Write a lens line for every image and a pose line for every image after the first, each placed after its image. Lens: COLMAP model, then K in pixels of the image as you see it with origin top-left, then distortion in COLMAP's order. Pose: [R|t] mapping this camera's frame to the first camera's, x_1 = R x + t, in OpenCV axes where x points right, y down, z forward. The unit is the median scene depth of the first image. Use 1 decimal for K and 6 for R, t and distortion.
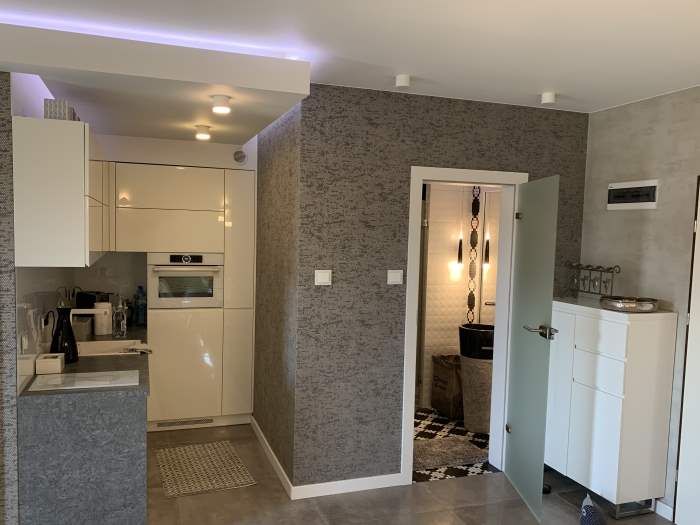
lens RADIAL K [[533.0, 0, 344.6], [0, 533.0, 269.4], [0, 0, 1]] dist [0.030960, -0.036996]
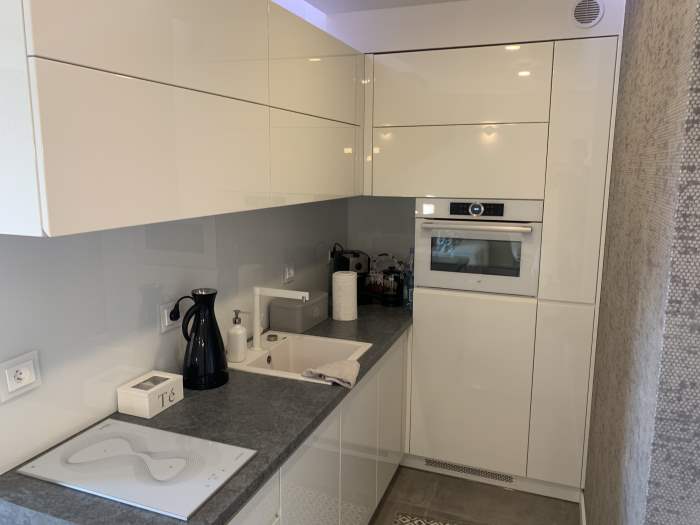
lens RADIAL K [[533.0, 0, 350.5], [0, 533.0, 255.2], [0, 0, 1]] dist [0.030960, -0.036996]
pose [[0.764719, 0.081439, -0.639197, -0.027053], [-0.029297, 0.995350, 0.091766, -0.023982], [0.643698, -0.051449, 0.763548, 0.573765]]
